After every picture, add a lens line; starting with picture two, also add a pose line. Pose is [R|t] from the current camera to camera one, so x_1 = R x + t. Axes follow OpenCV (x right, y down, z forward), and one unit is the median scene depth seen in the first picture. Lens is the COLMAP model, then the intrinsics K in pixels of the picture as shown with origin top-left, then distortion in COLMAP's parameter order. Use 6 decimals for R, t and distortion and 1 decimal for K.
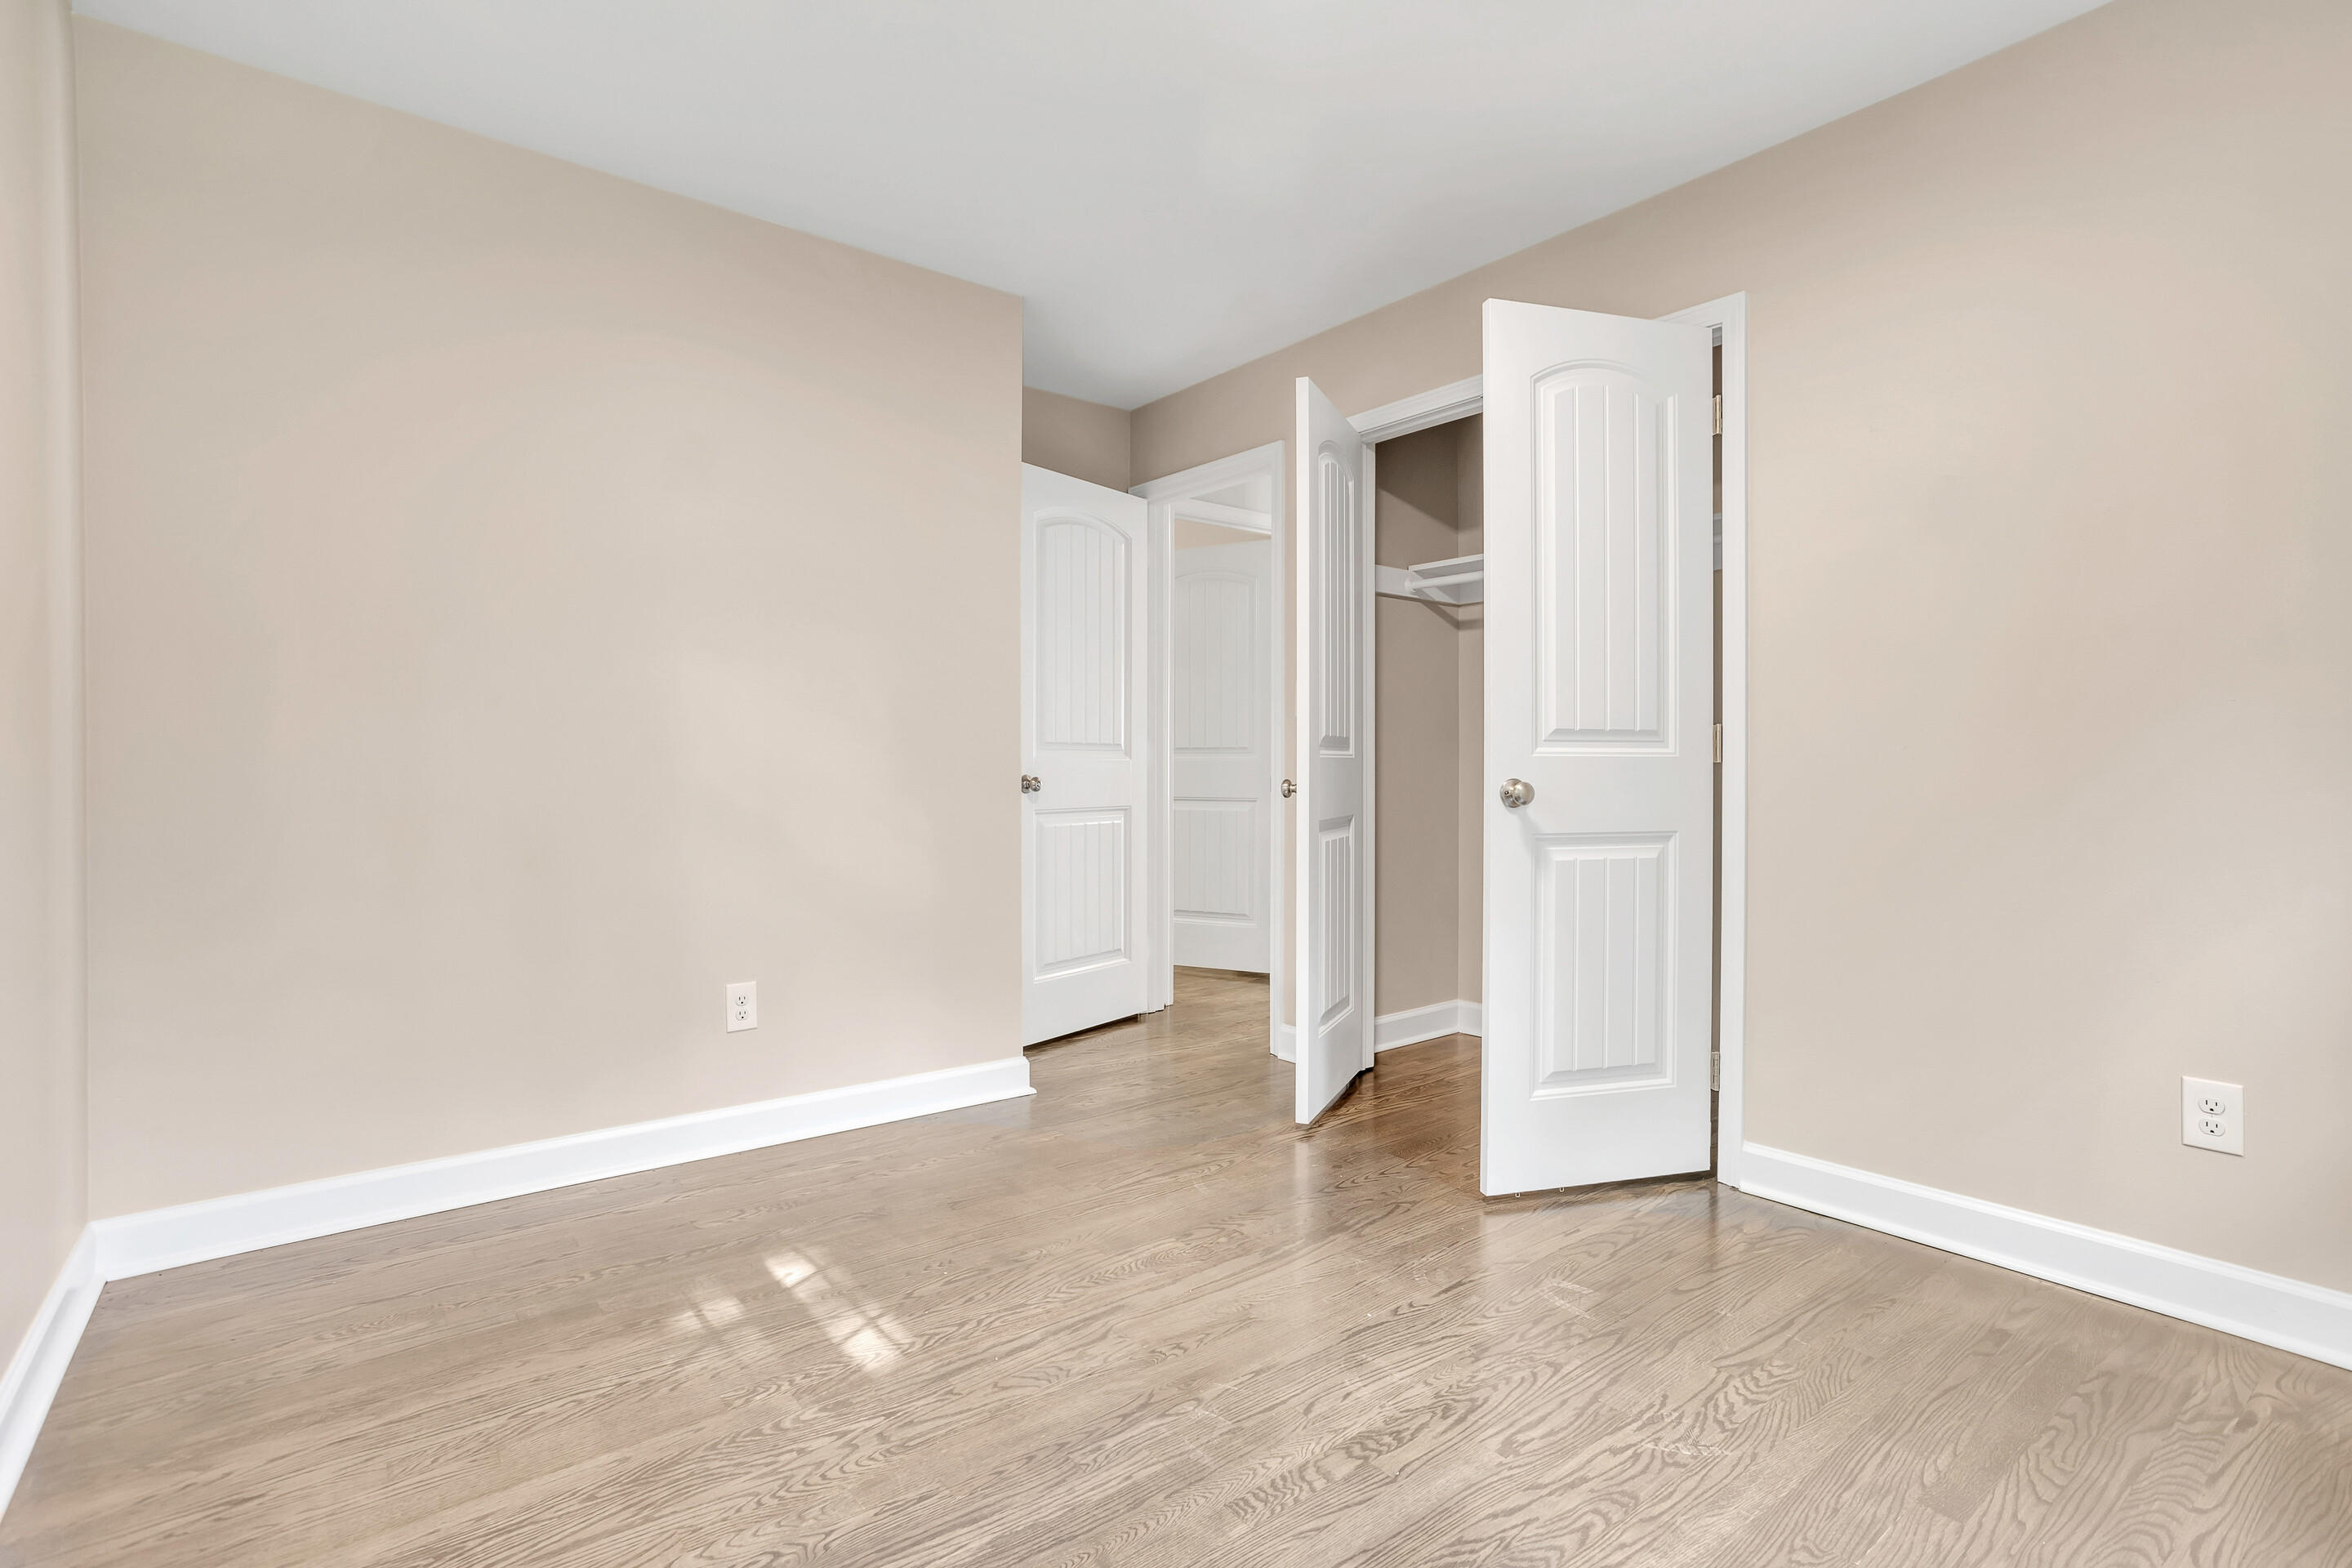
lens RADIAL K [[1515.2, 0, 1176.0], [0, 1515.2, 784.0], [0, 0, 1]] dist [-0.004480, -0.000680]
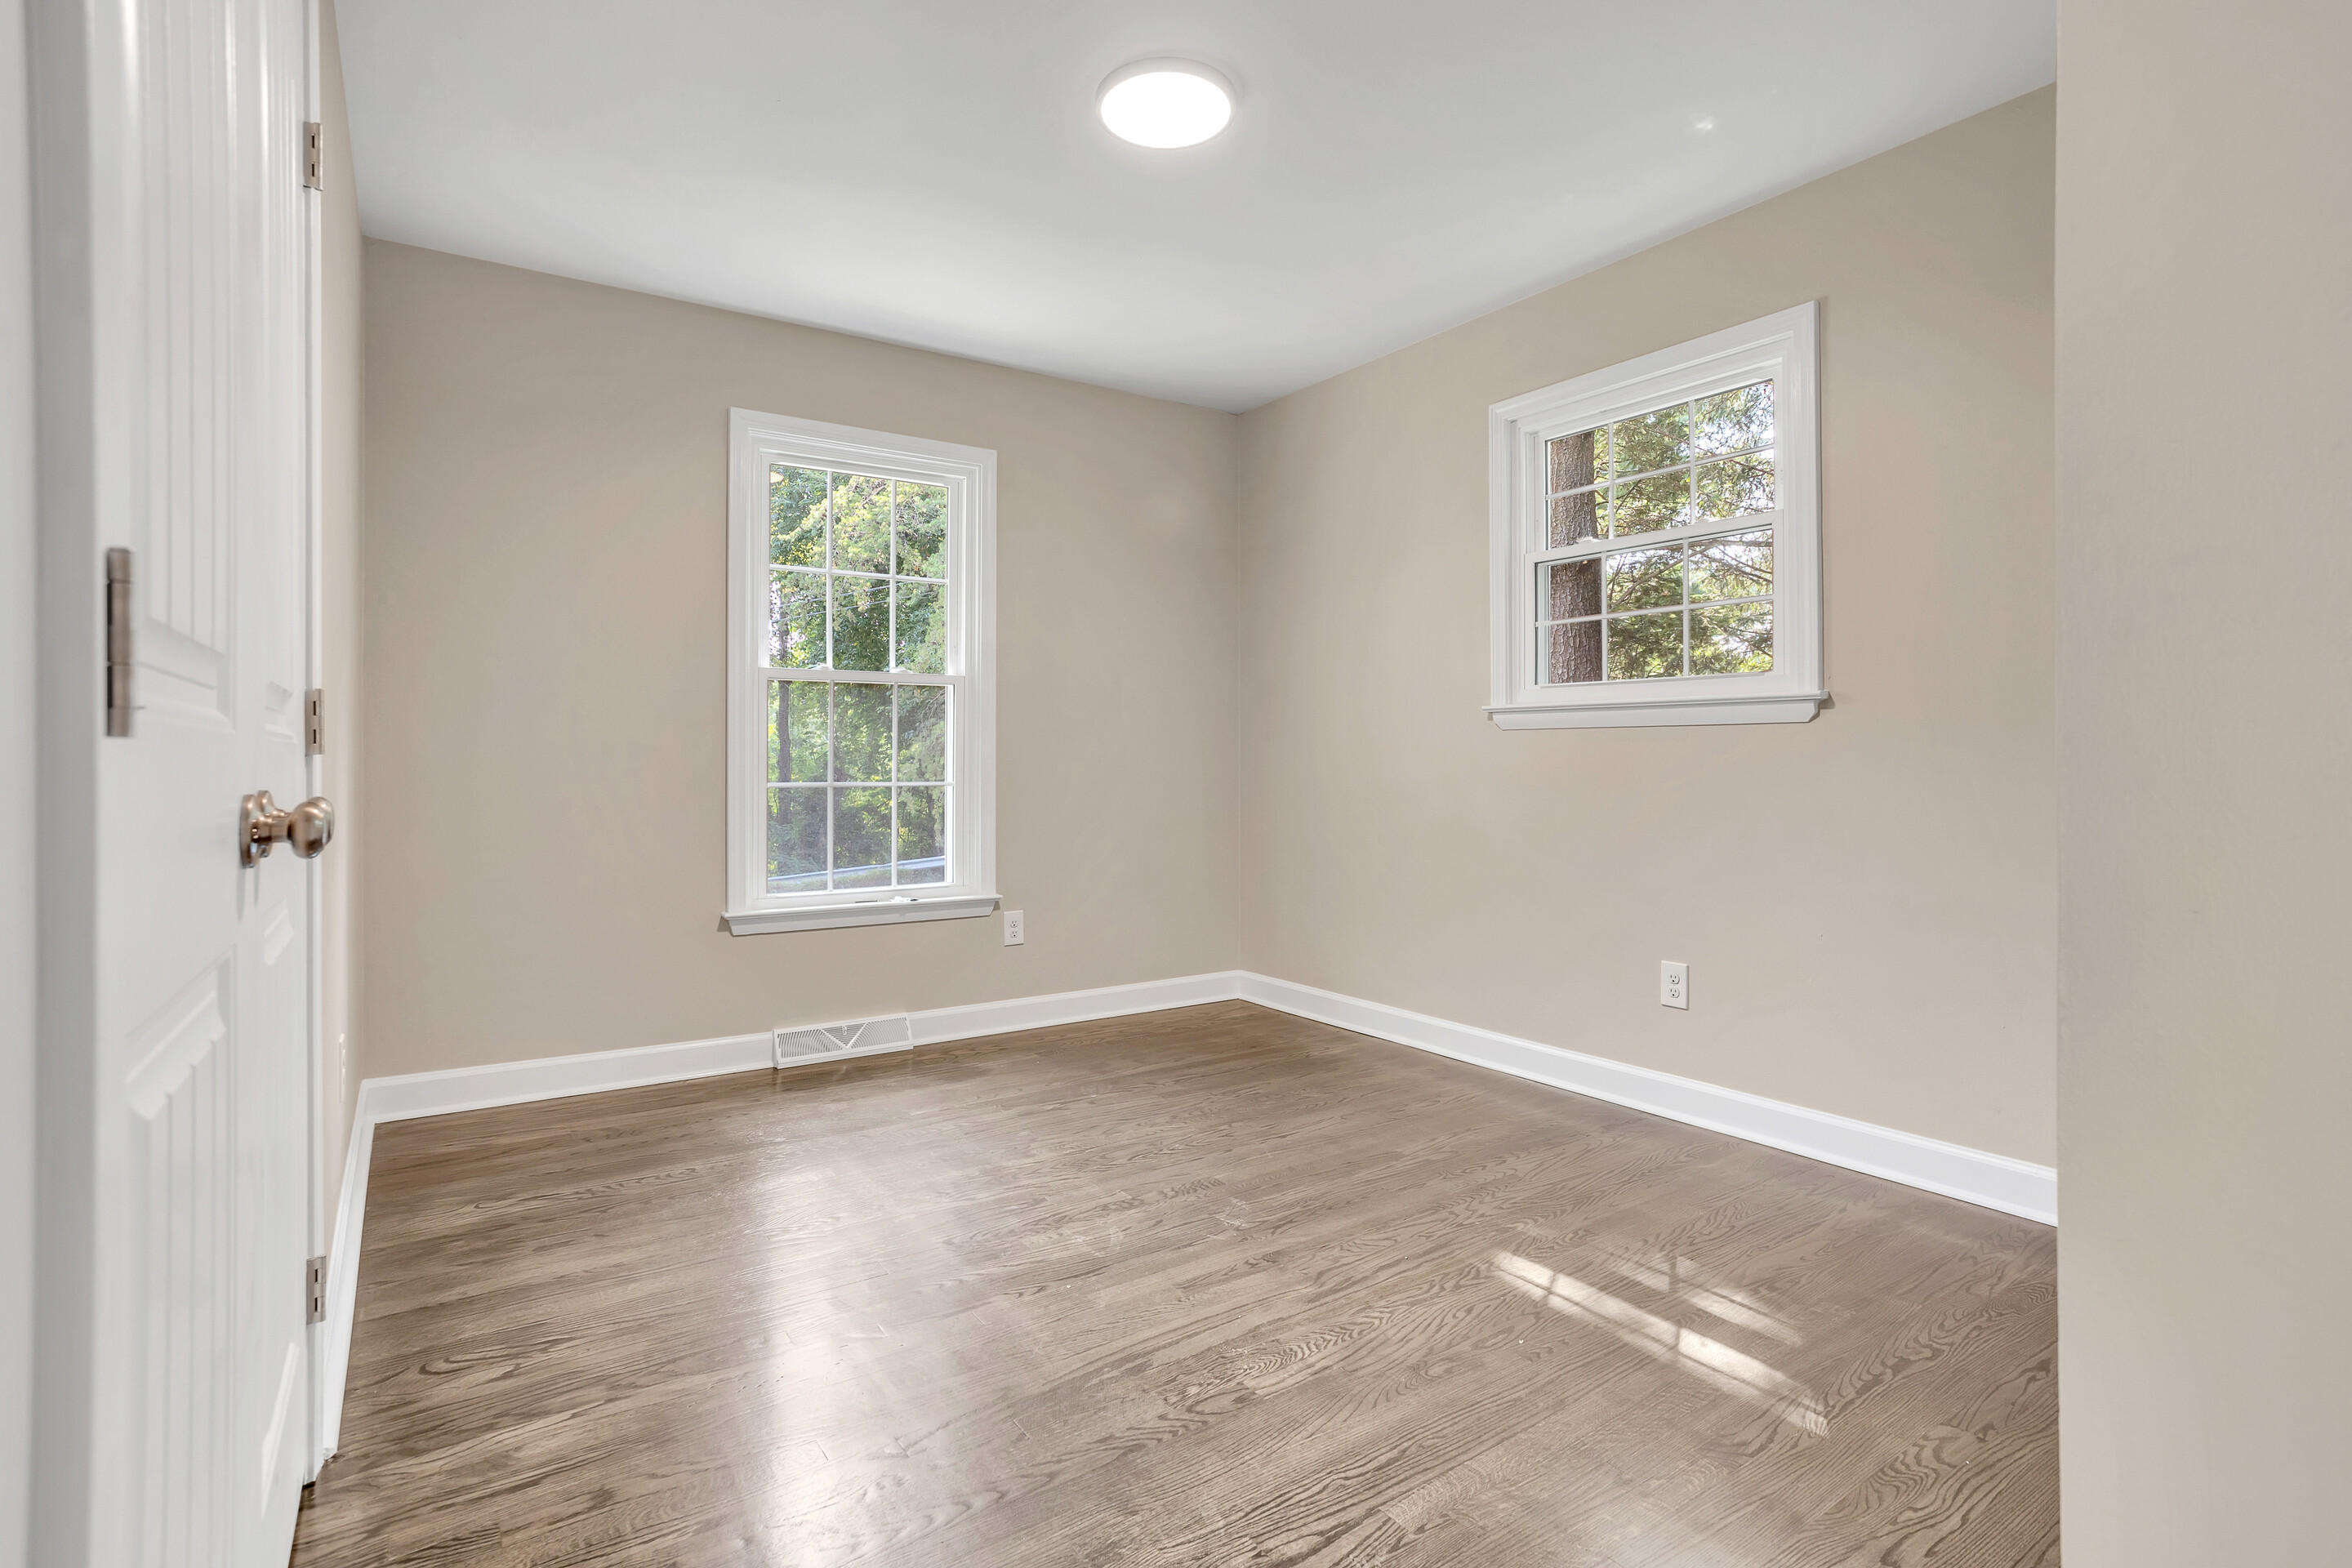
lens RADIAL K [[1515.2, 0, 1176.0], [0, 1515.2, 784.0], [0, 0, 1]] dist [-0.004480, -0.000680]
pose [[-0.998805, 0.002304, 0.048825, 0.002584], [0.003638, 0.999622, 0.027242, -0.022310], [-0.048743, 0.027387, -0.998436, 2.086447]]
